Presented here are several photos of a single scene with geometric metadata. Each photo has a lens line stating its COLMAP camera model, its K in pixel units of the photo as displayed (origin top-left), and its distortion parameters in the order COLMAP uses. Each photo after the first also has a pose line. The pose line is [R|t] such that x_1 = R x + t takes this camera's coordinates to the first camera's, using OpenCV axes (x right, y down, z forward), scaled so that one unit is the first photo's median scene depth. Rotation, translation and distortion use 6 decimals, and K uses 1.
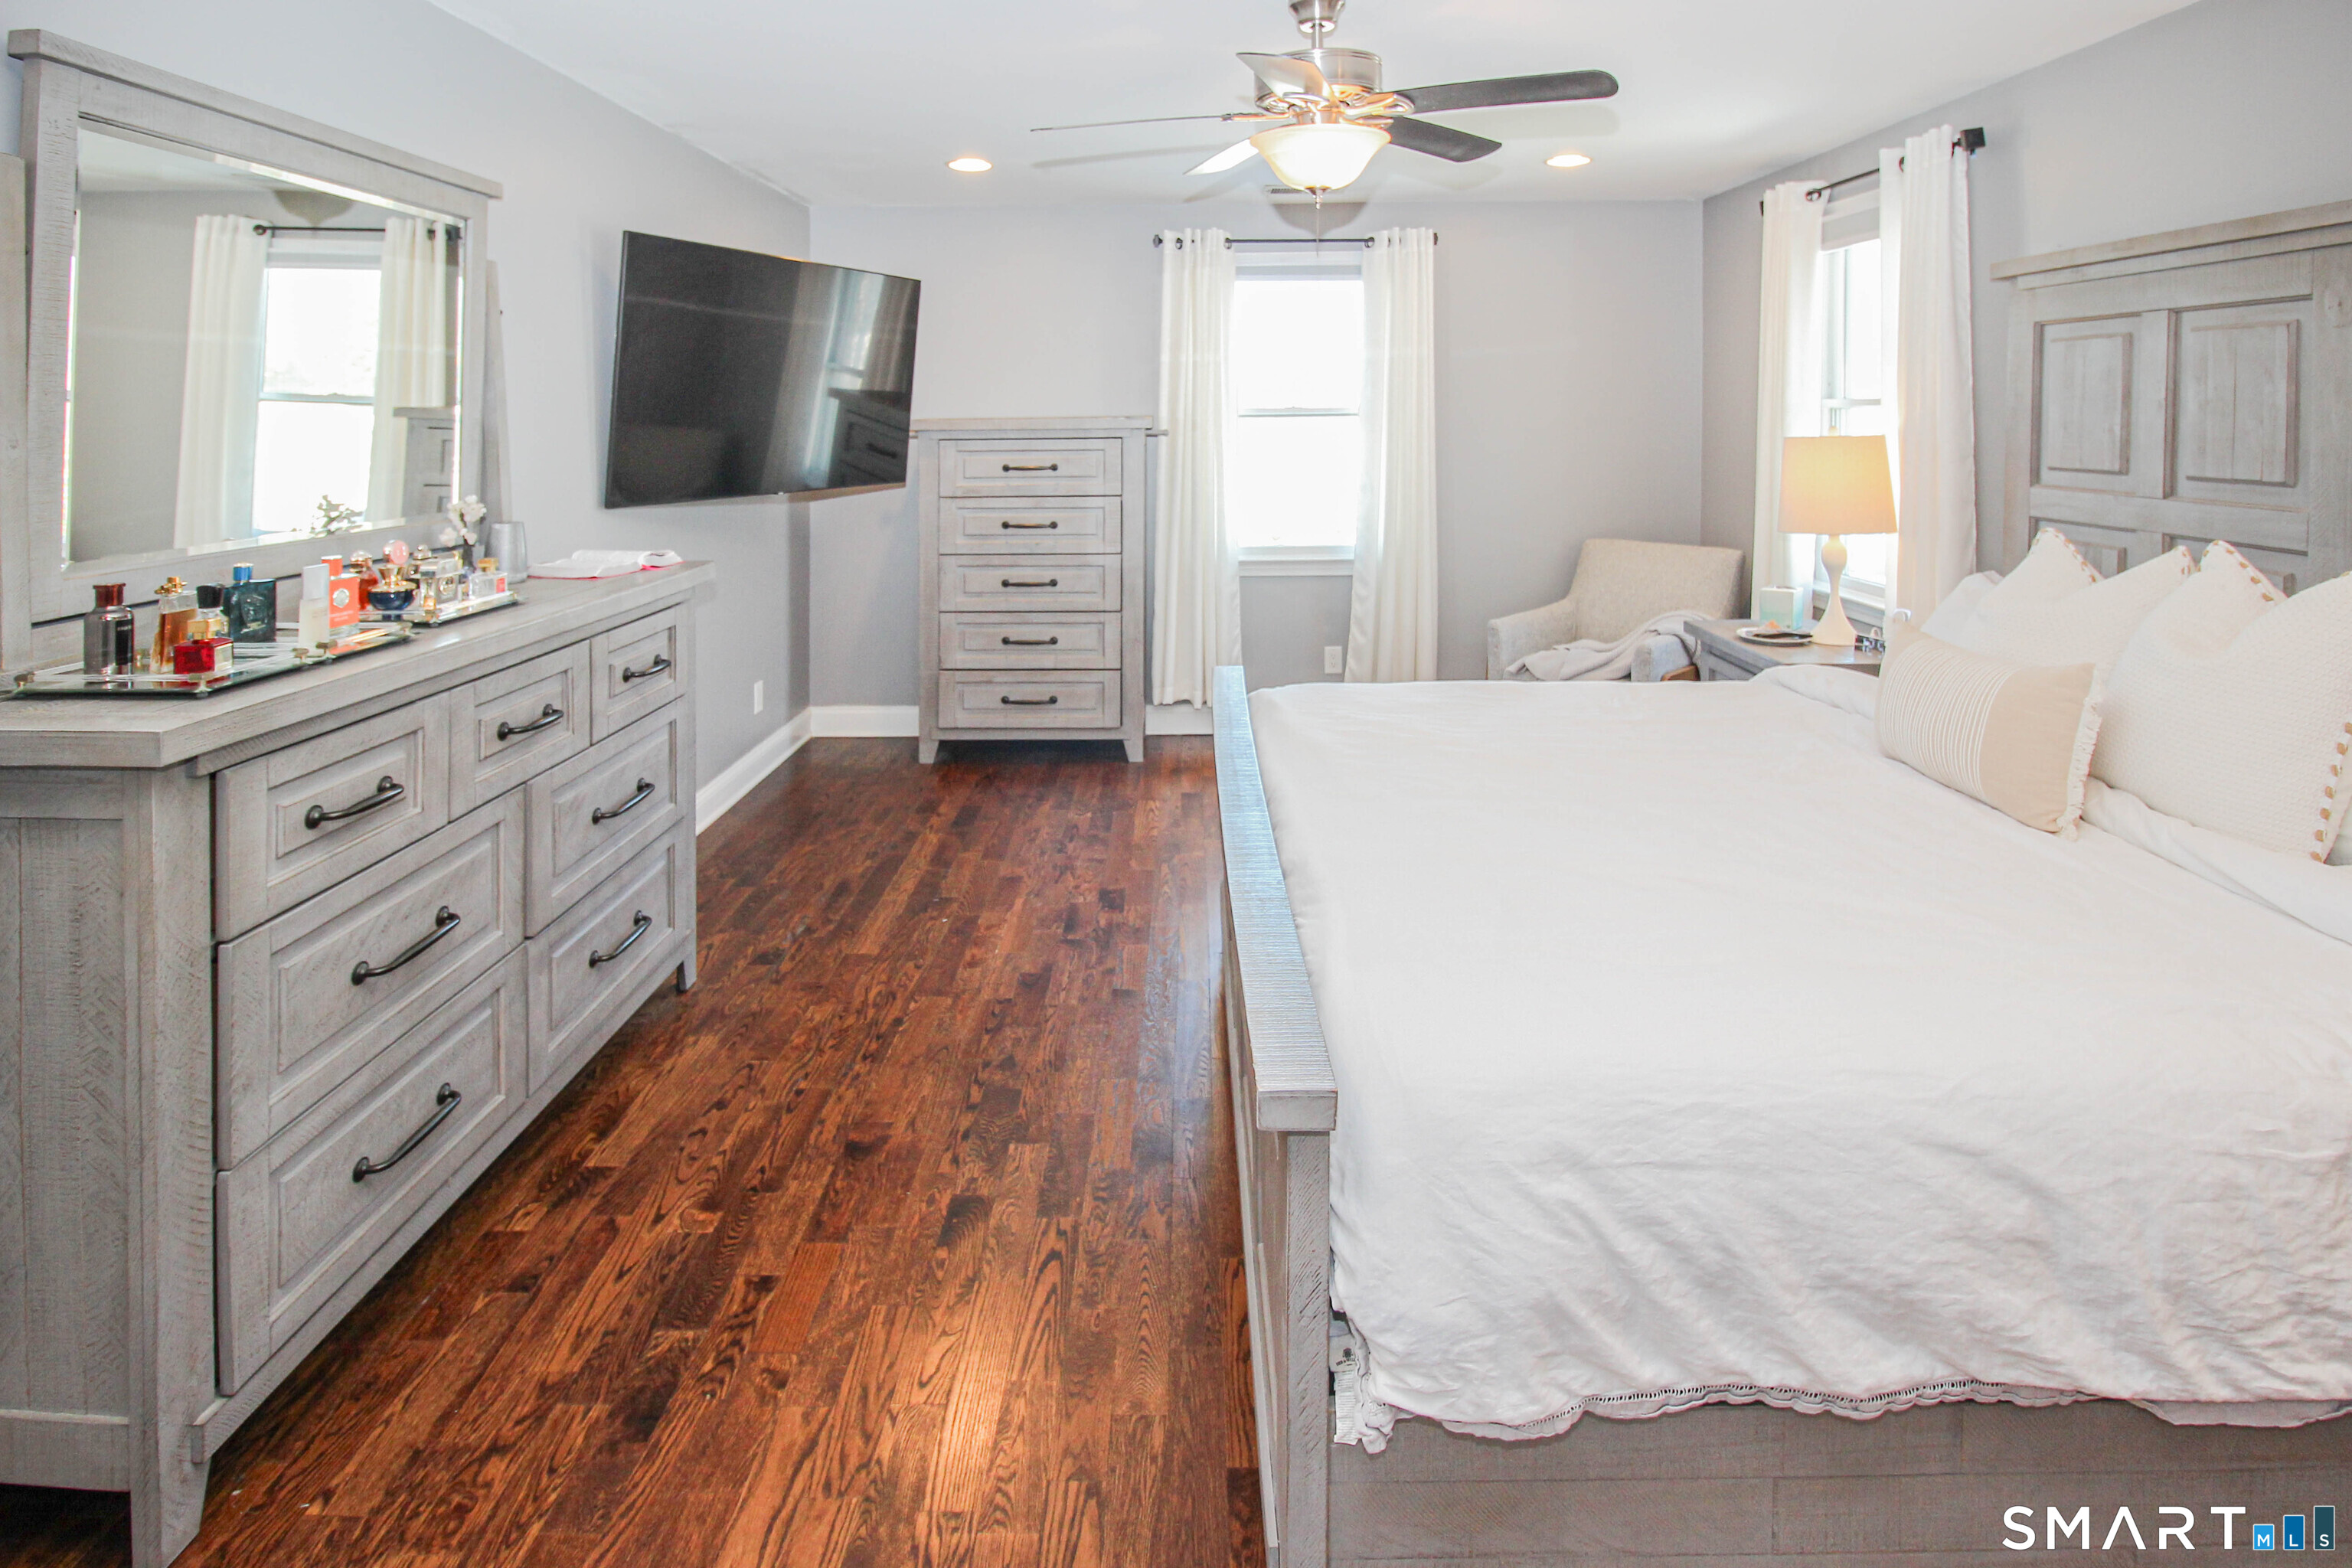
lens RADIAL K [[1173.8, 0, 1166.5], [0, 1173.8, 604.1], [0, 0, 1]] dist [-0.004504, -0.001167]
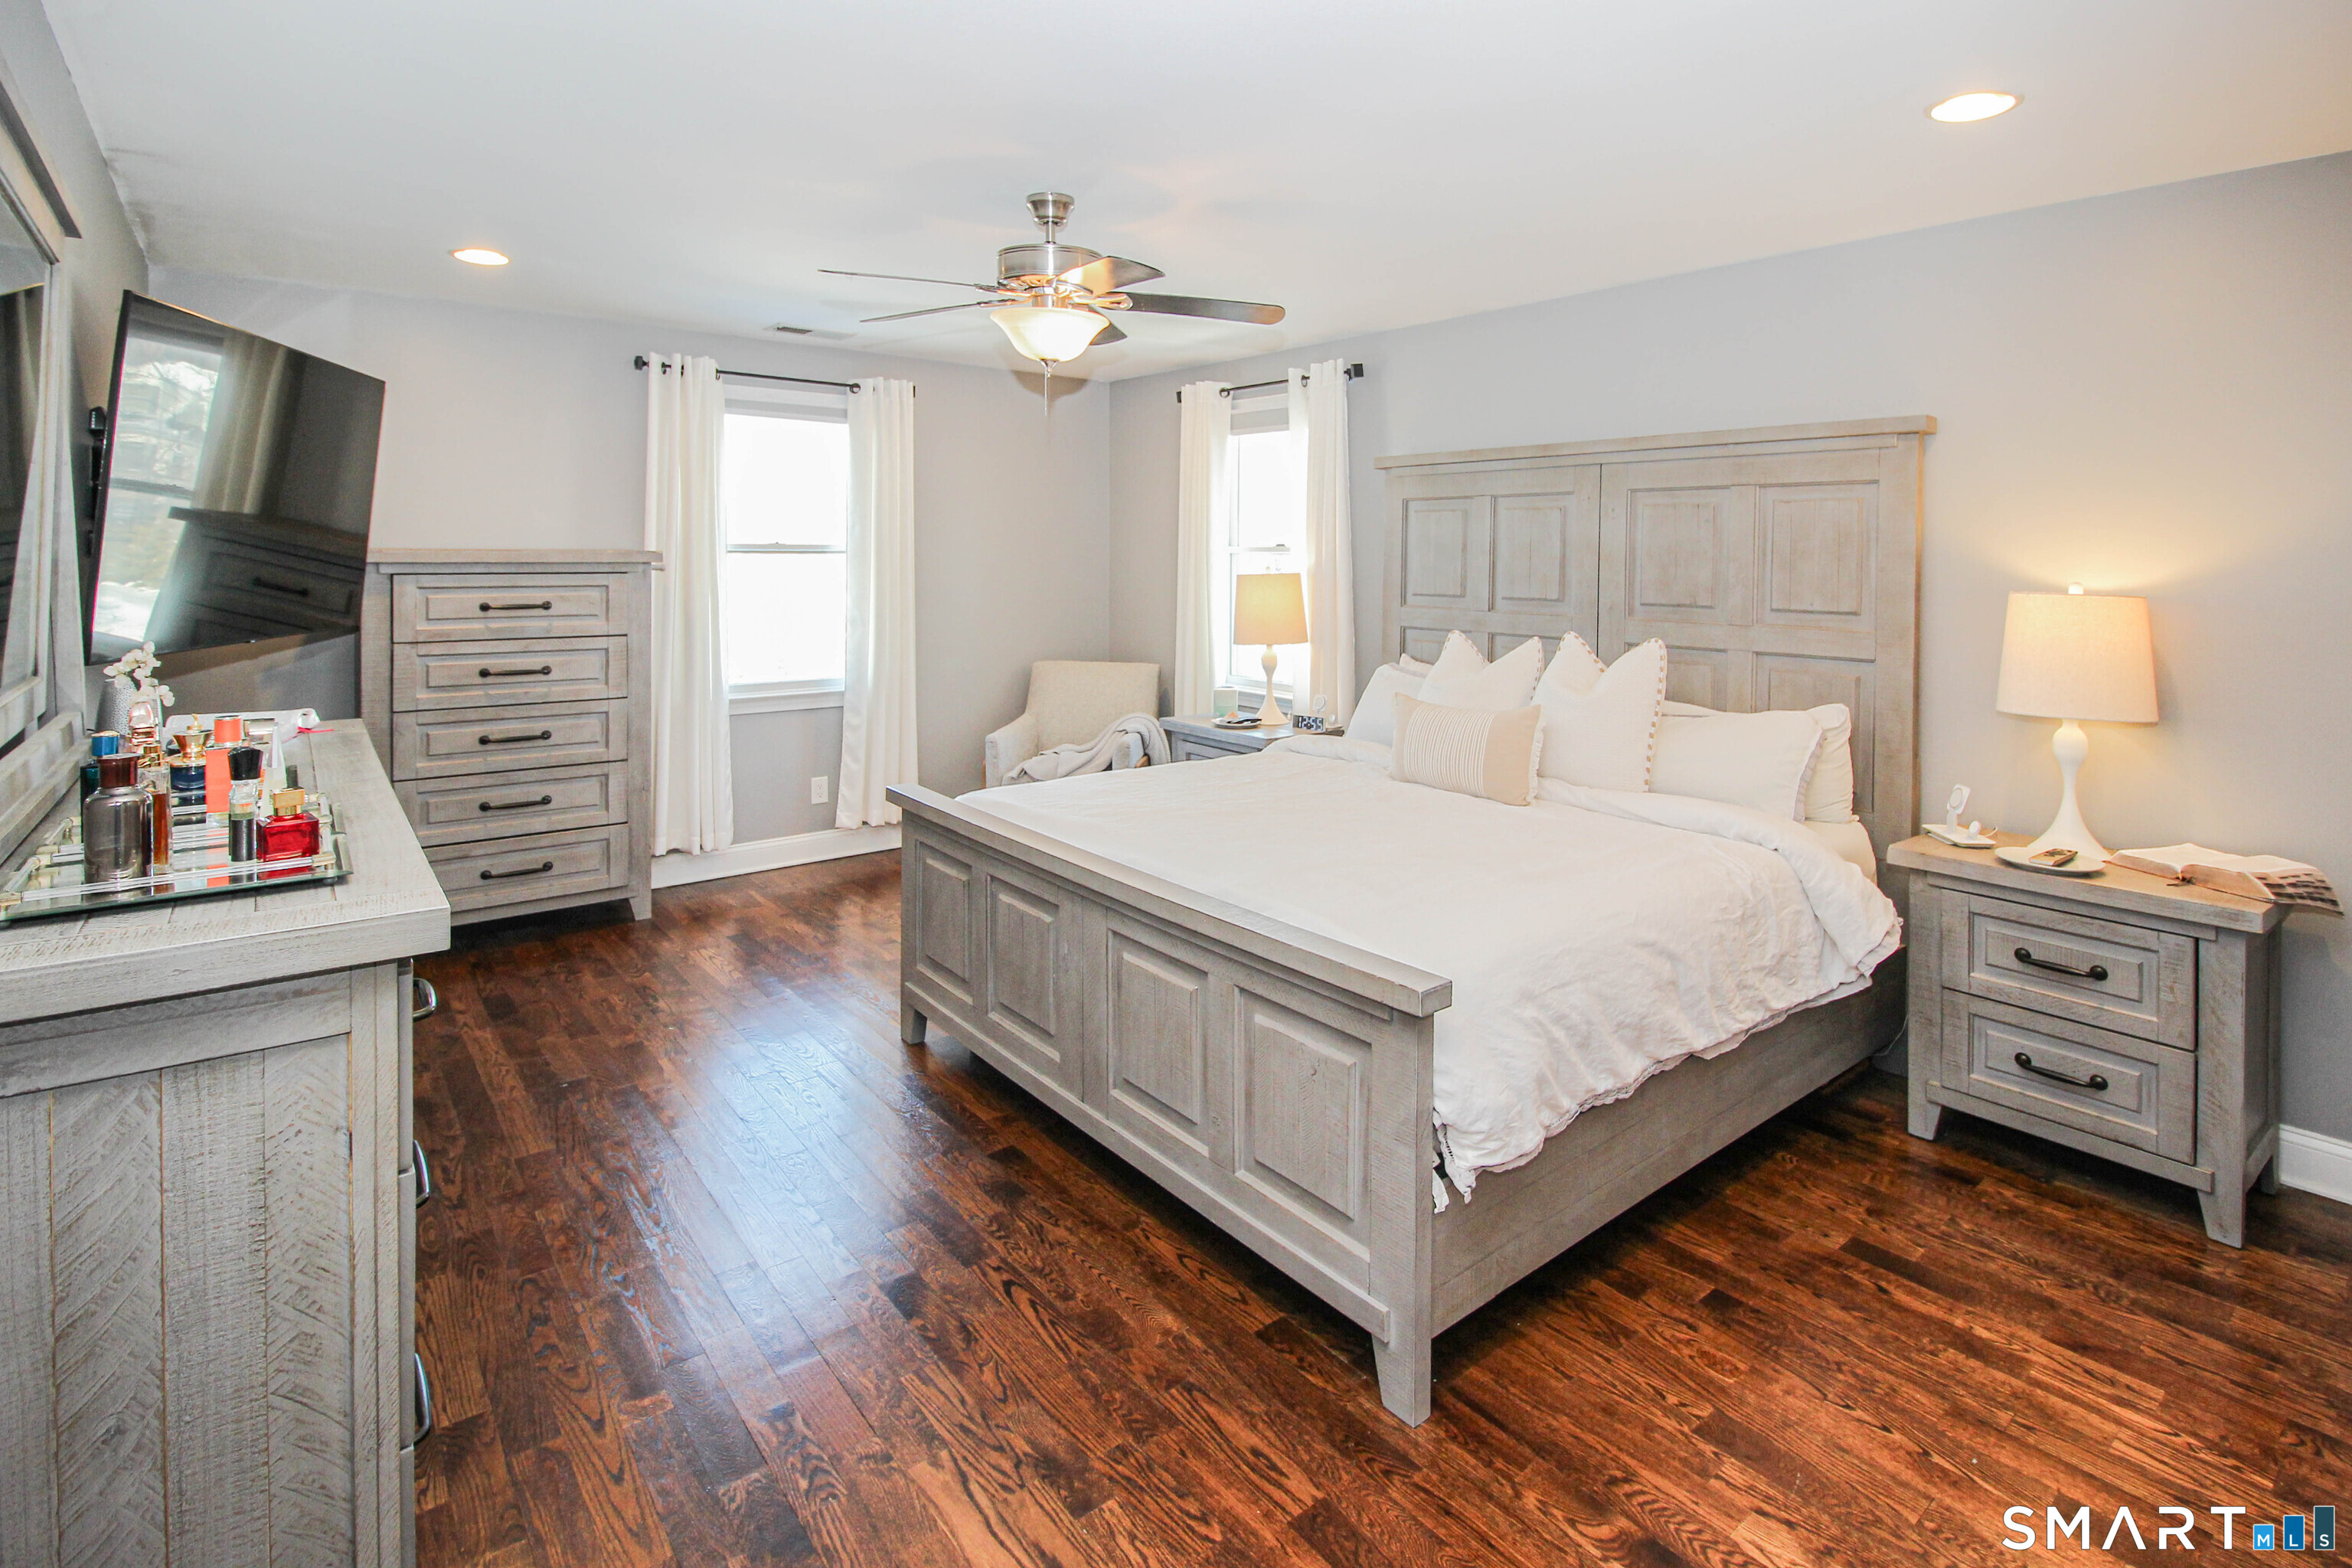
lens RADIAL K [[1147.0, 0, 1204.0], [0, 1147.0, 782.2], [0, 0, 1]] dist [-0.002447, -0.000350]
pose [[0.766762, -0.110428, 0.632362, -0.451406], [0.088212, 0.993873, 0.066596, 0.005976], [-0.635842, 0.004719, 0.771805, 0.004798]]
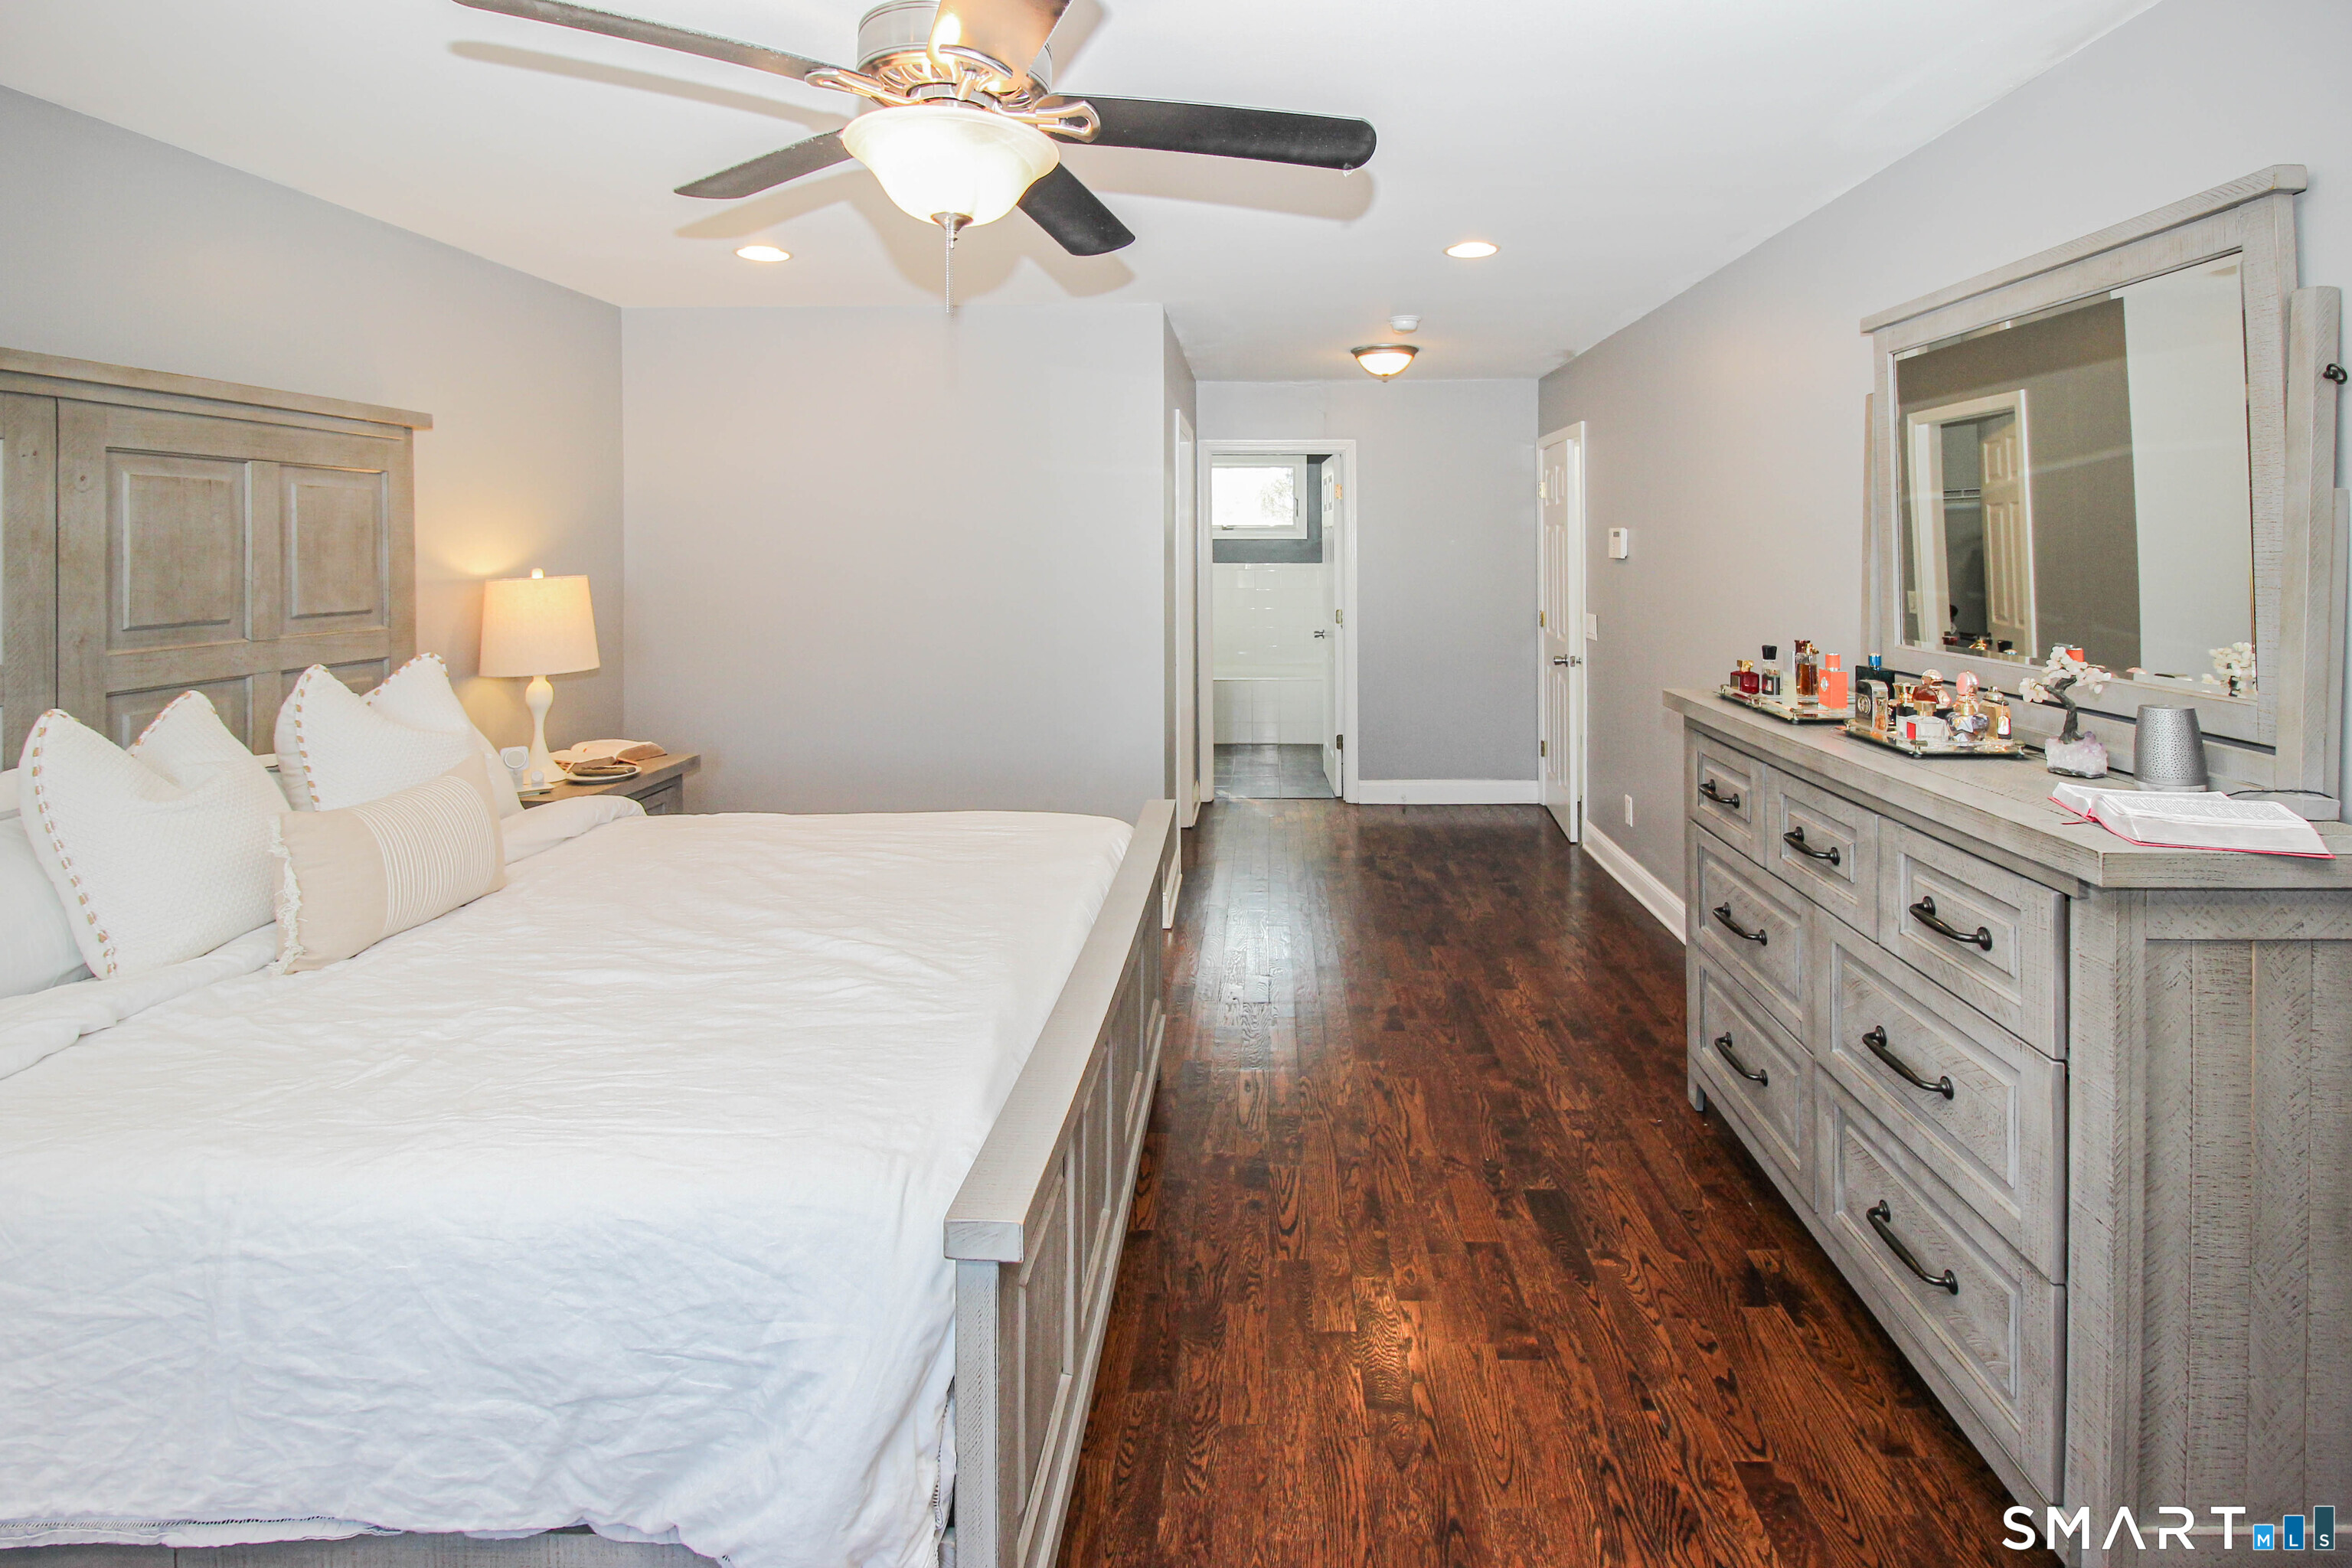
lens RADIAL K [[1147.0, 0, 1204.0], [0, 1147.0, 782.2], [0, 0, 1]] dist [-0.002447, -0.000350]
pose [[-0.999201, 0.006788, 0.039390, -0.043958], [0.020483, 0.933196, 0.358783, -0.239770], [-0.034323, 0.359303, -0.932589, 1.459064]]
